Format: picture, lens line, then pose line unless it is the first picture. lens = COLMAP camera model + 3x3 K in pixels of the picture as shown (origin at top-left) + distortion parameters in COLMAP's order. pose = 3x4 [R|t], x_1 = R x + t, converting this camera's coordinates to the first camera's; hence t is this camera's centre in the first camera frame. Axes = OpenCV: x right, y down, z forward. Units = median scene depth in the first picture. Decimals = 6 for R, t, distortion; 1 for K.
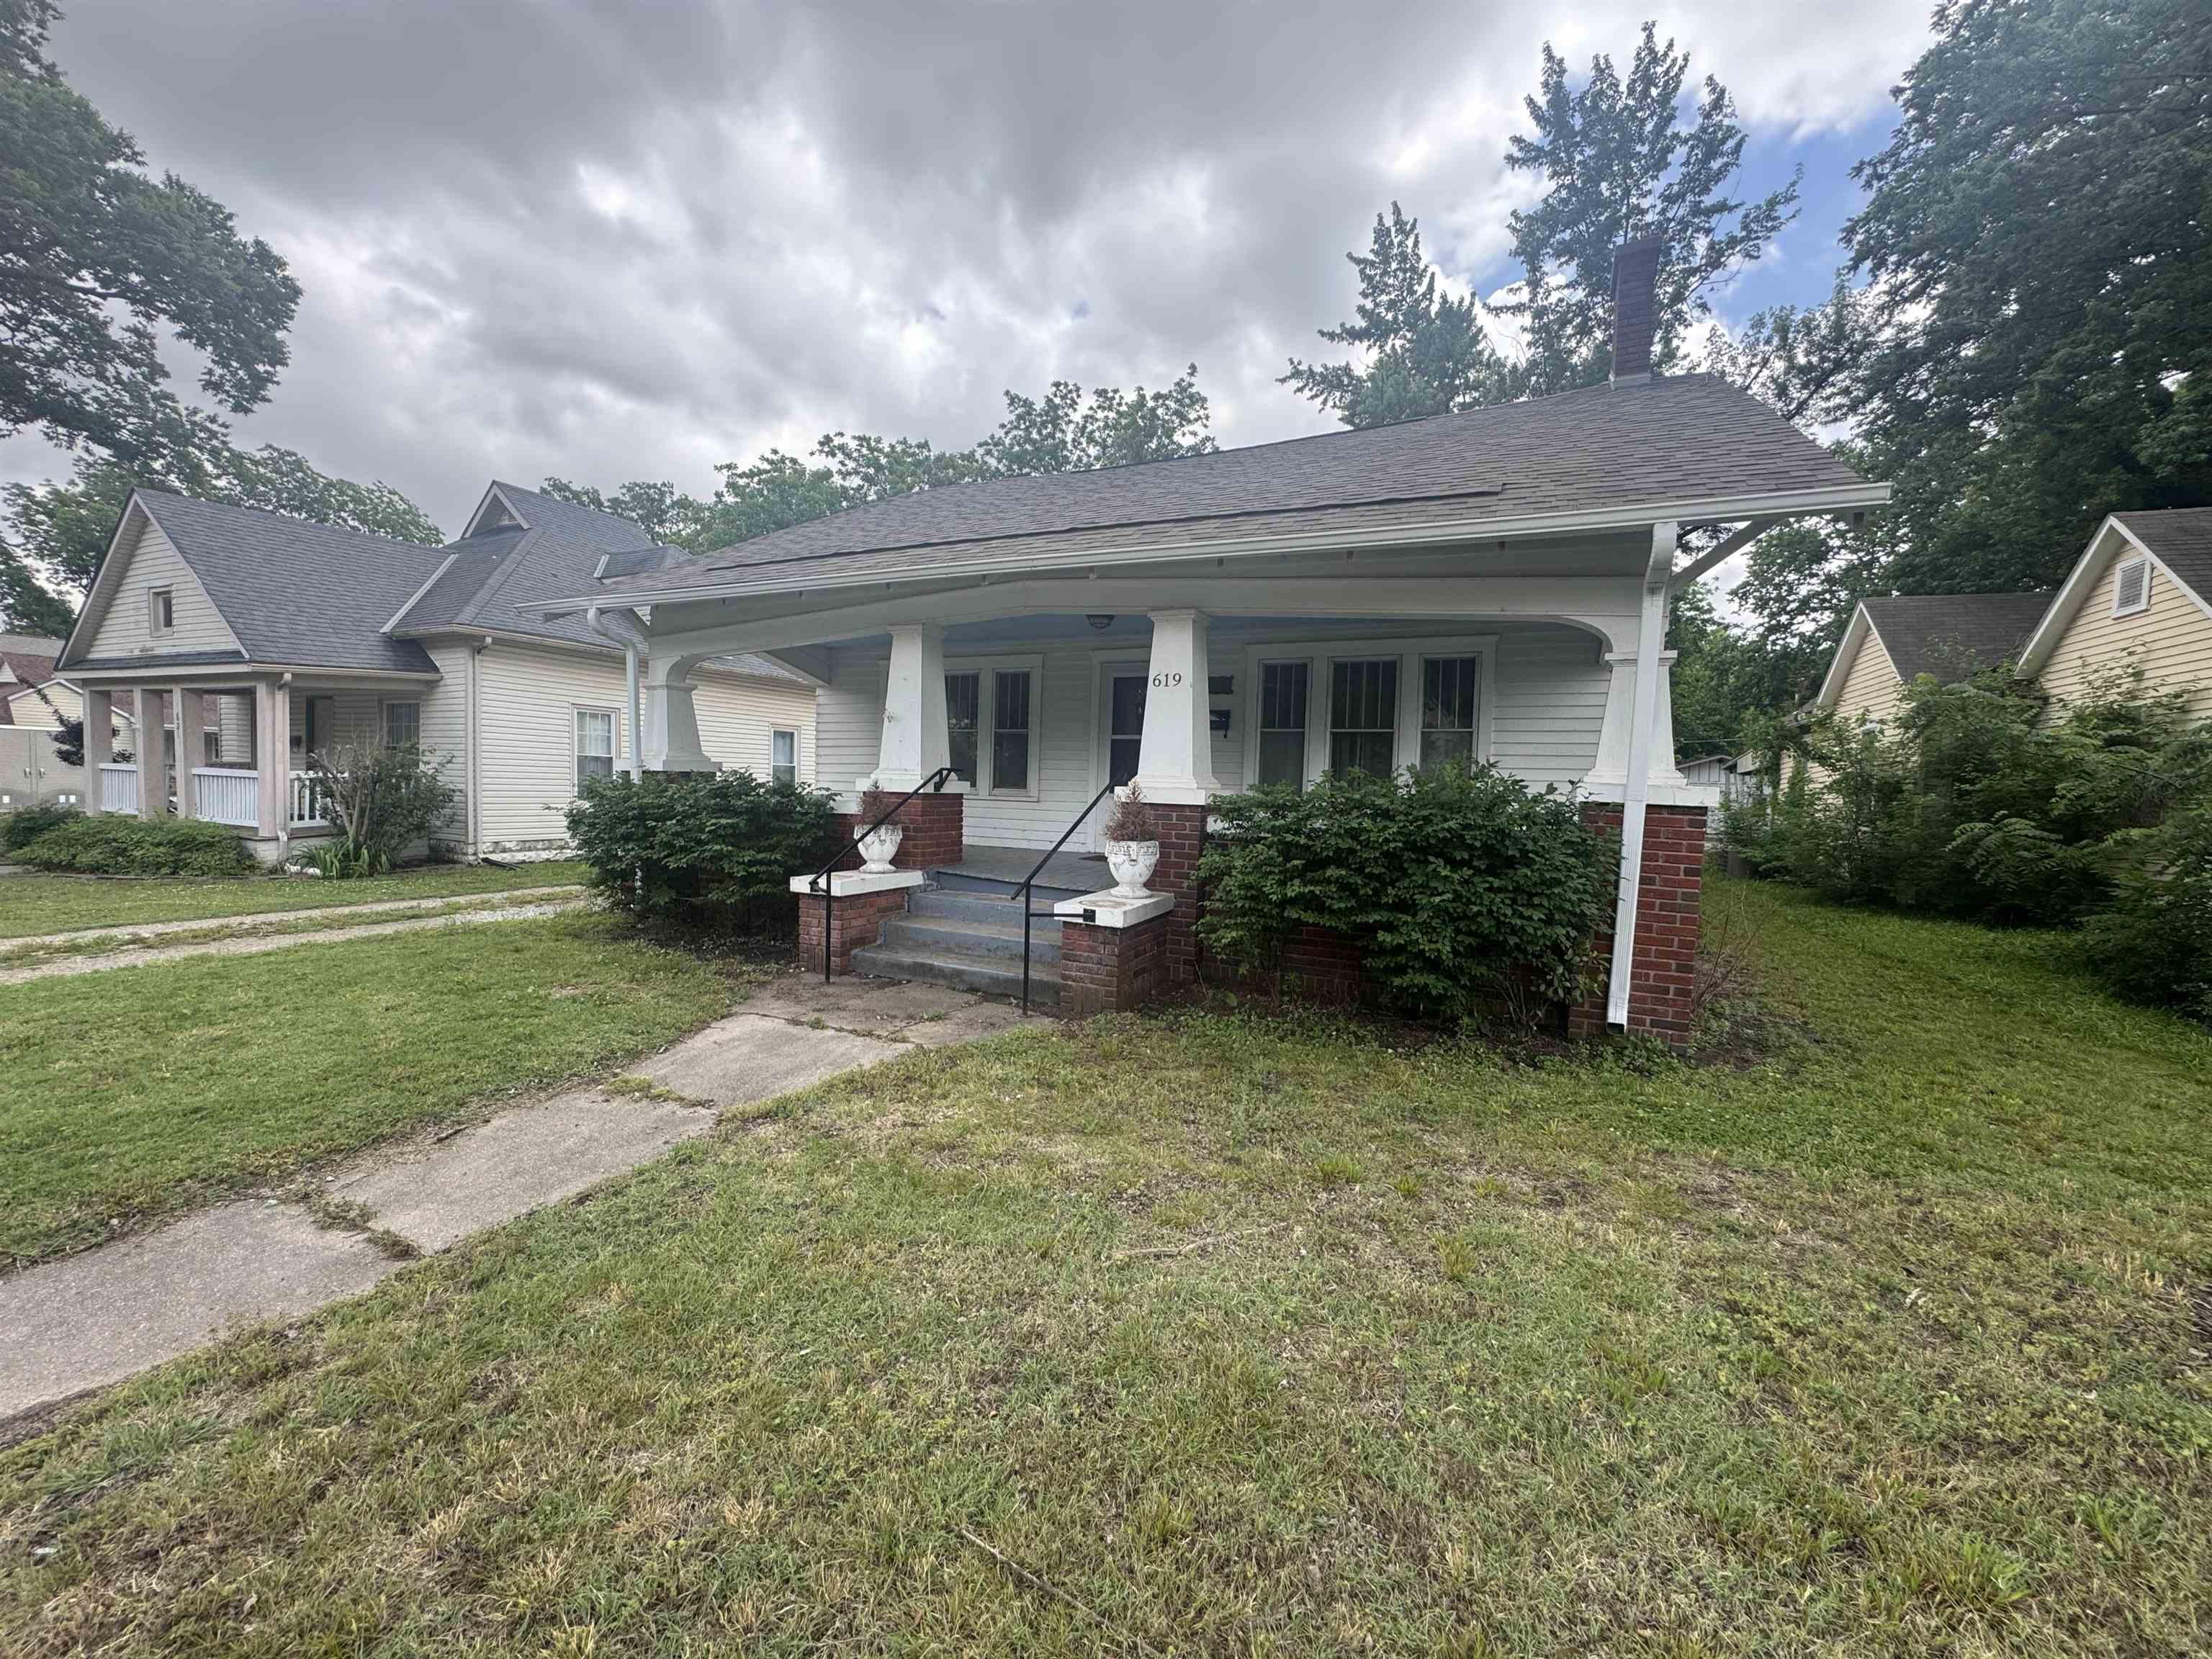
lens RADIAL K [[881.4, 0, 1104.8], [0, 881.4, 828.6], [0, 0, 1]] dist [-0.003541, 0.000320]
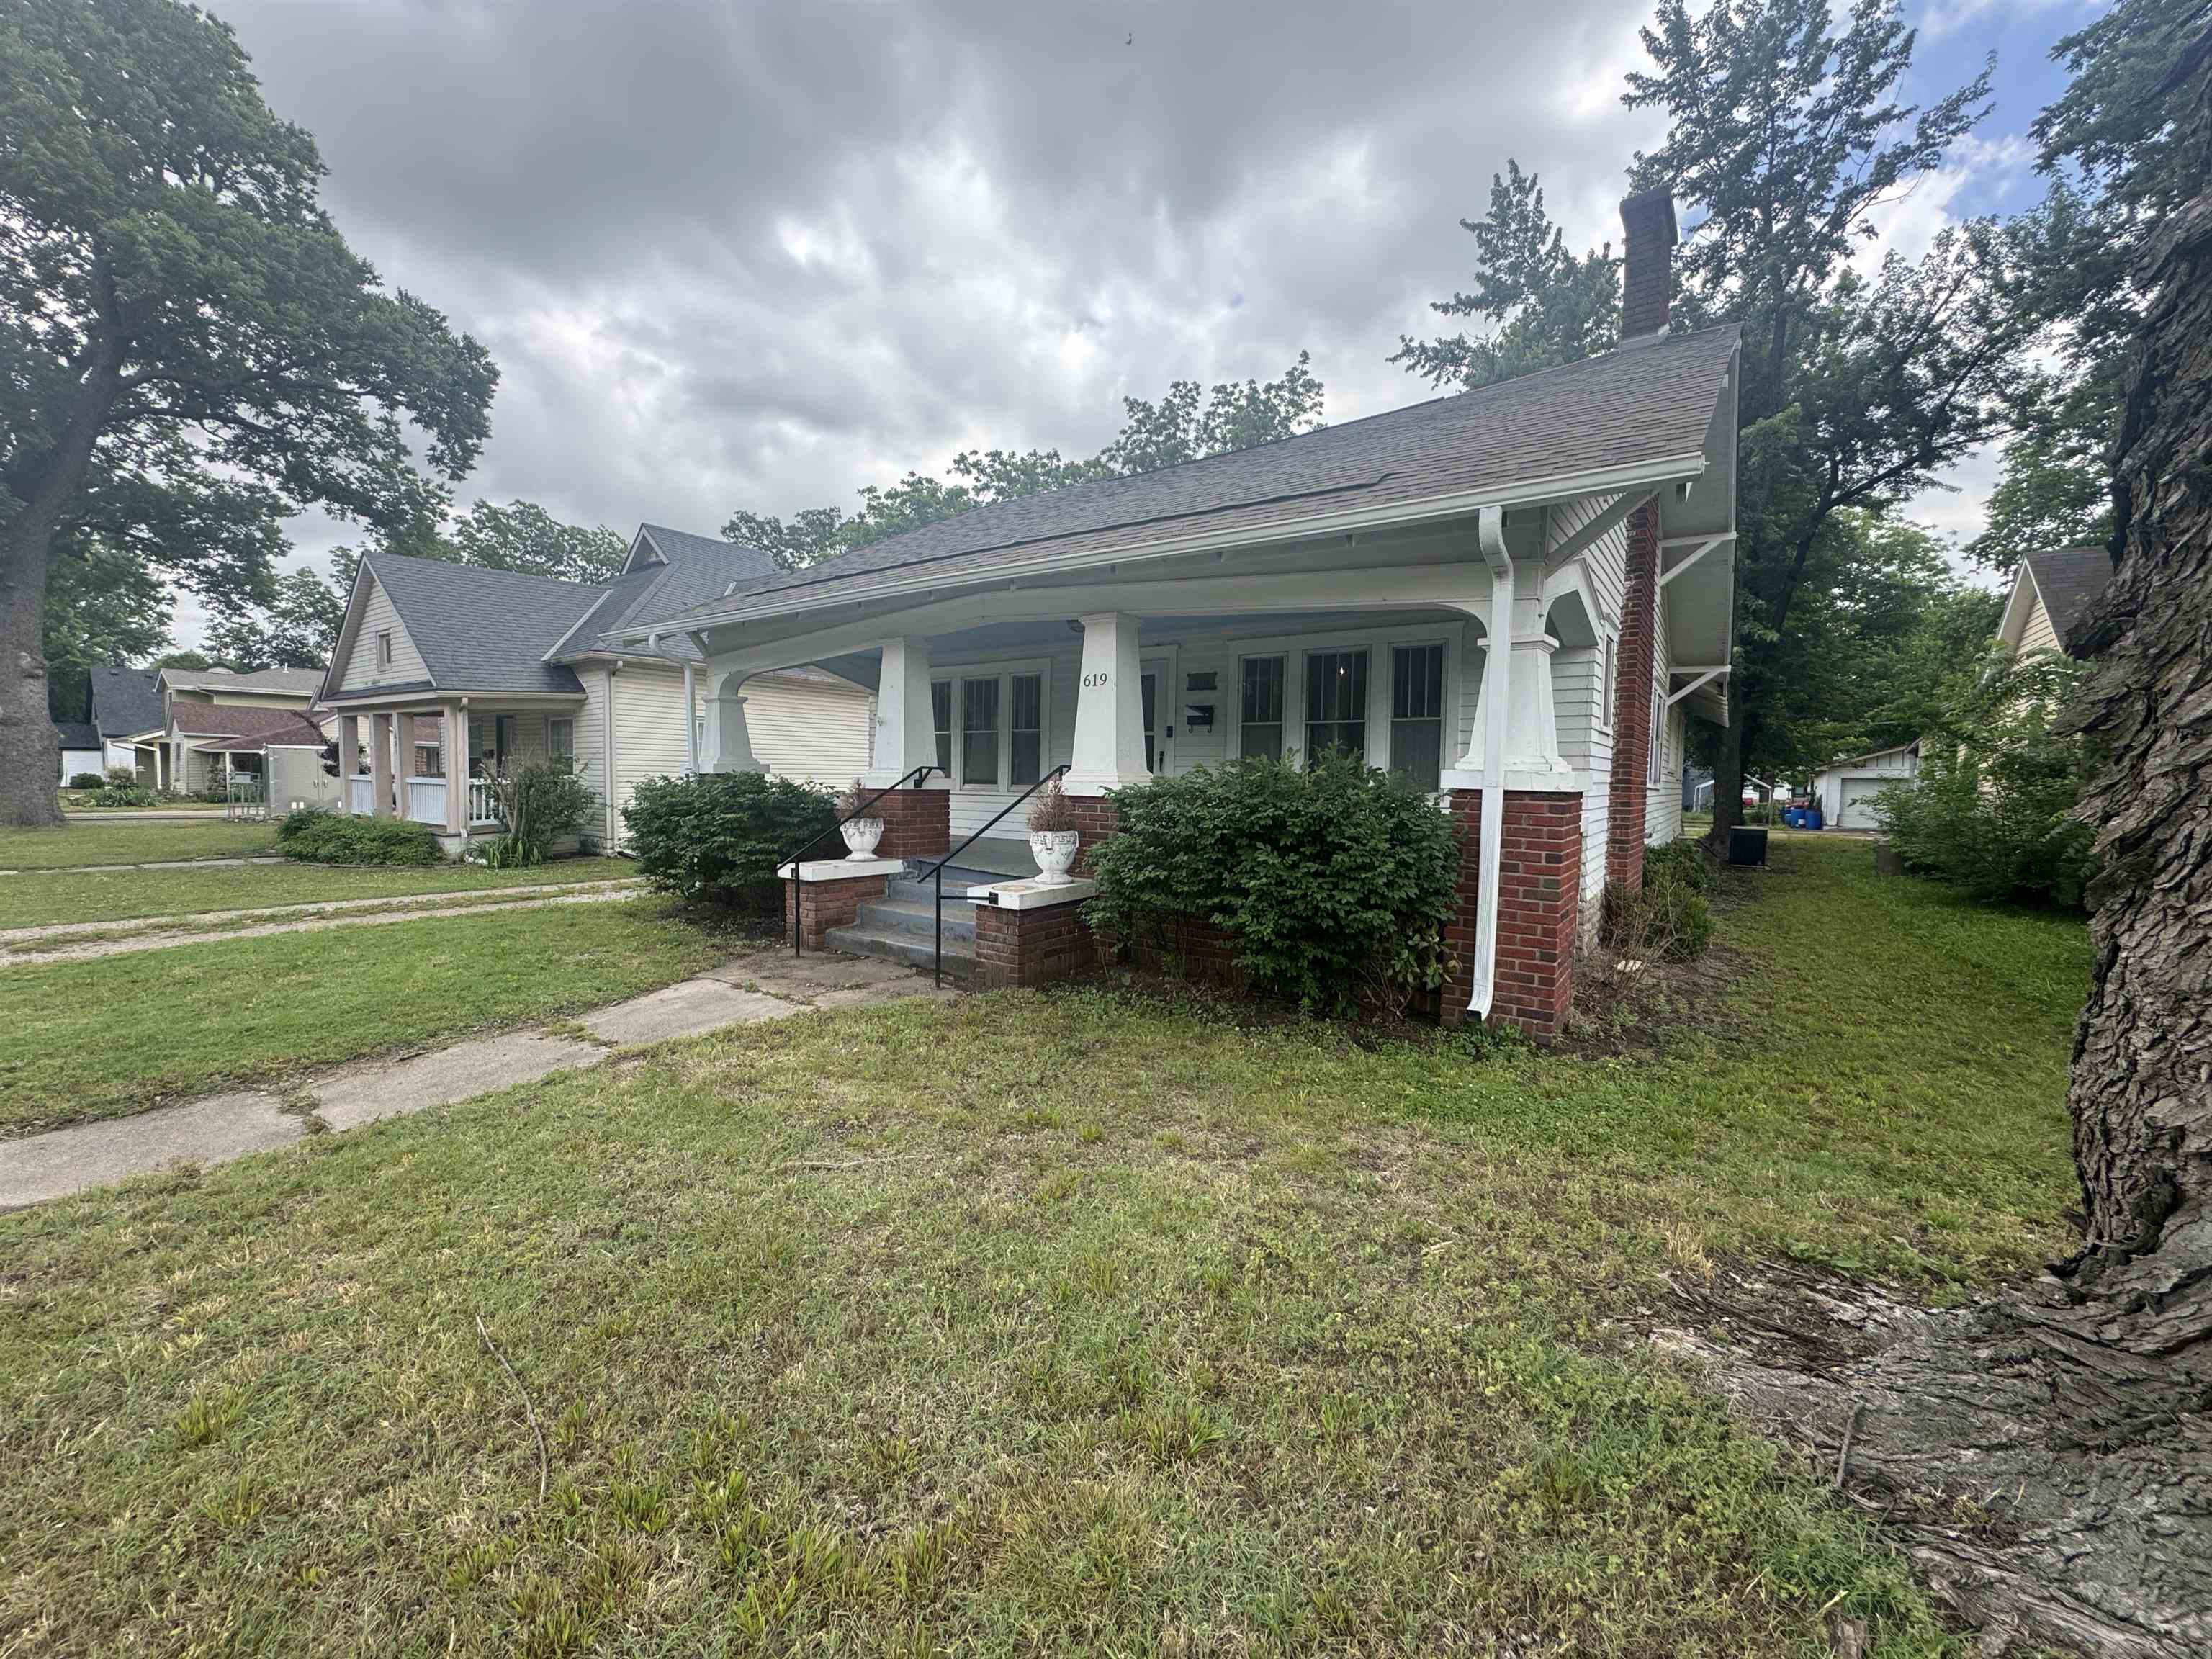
lens RADIAL K [[881.4, 0, 1104.8], [0, 881.4, 828.6], [0, 0, 1]] dist [-0.003541, 0.000320]
pose [[0.982557, -0.004640, -0.185901, 0.141626], [0.005122, 0.999985, 0.002108, 0.004427], [0.185889, -0.003024, 0.982566, -0.022648]]
